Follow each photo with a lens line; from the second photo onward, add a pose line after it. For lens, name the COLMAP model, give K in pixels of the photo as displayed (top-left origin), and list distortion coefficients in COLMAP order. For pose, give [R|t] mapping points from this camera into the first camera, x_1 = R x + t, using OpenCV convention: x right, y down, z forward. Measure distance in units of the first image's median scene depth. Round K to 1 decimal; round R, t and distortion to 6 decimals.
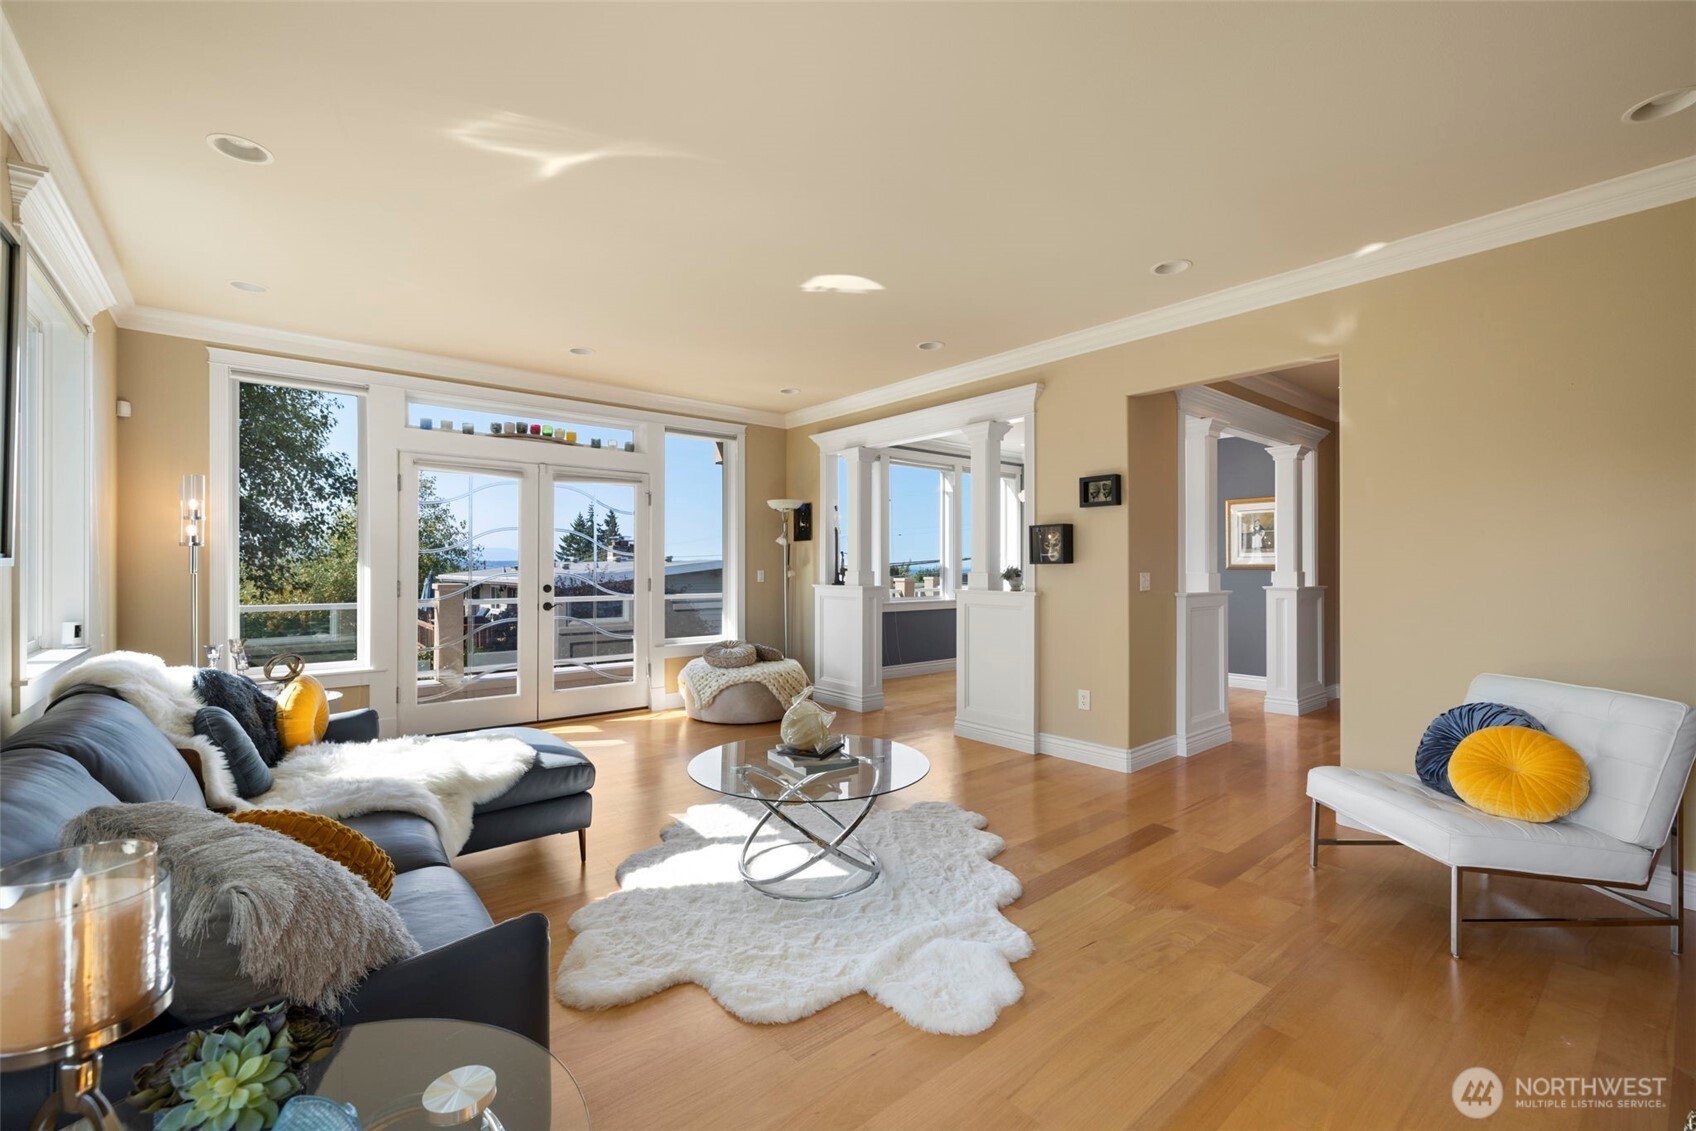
lens RADIAL K [[714.4, 0, 843.9], [0, 714.4, 569.9], [0, 0, 1]] dist [0.000587, -0.000008]
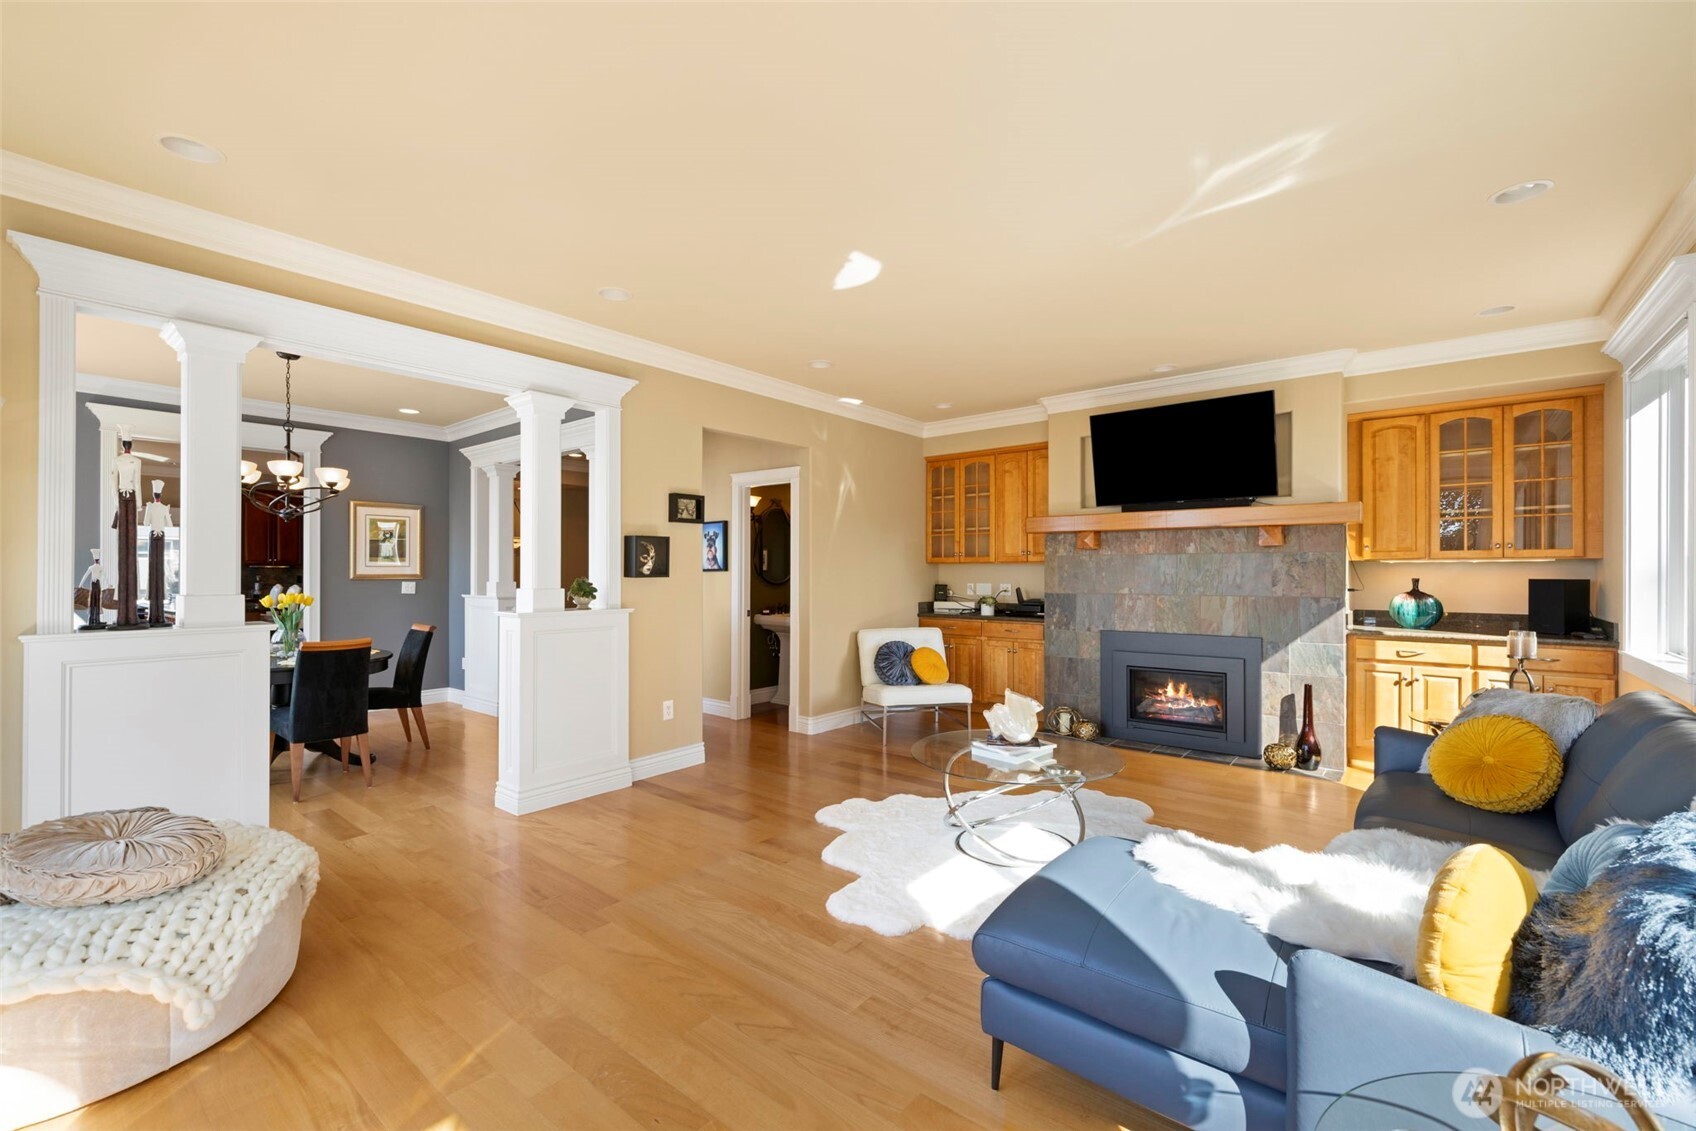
lens RADIAL K [[714.4, 0, 843.9], [0, 714.4, 569.9], [0, 0, 1]] dist [0.000587, -0.000008]
pose [[-0.193710, 0.002921, 0.981055, -0.700951], [0.003208, 0.999992, -0.002344, -0.014997], [-0.981054, 0.002693, -0.193717, 0.935375]]
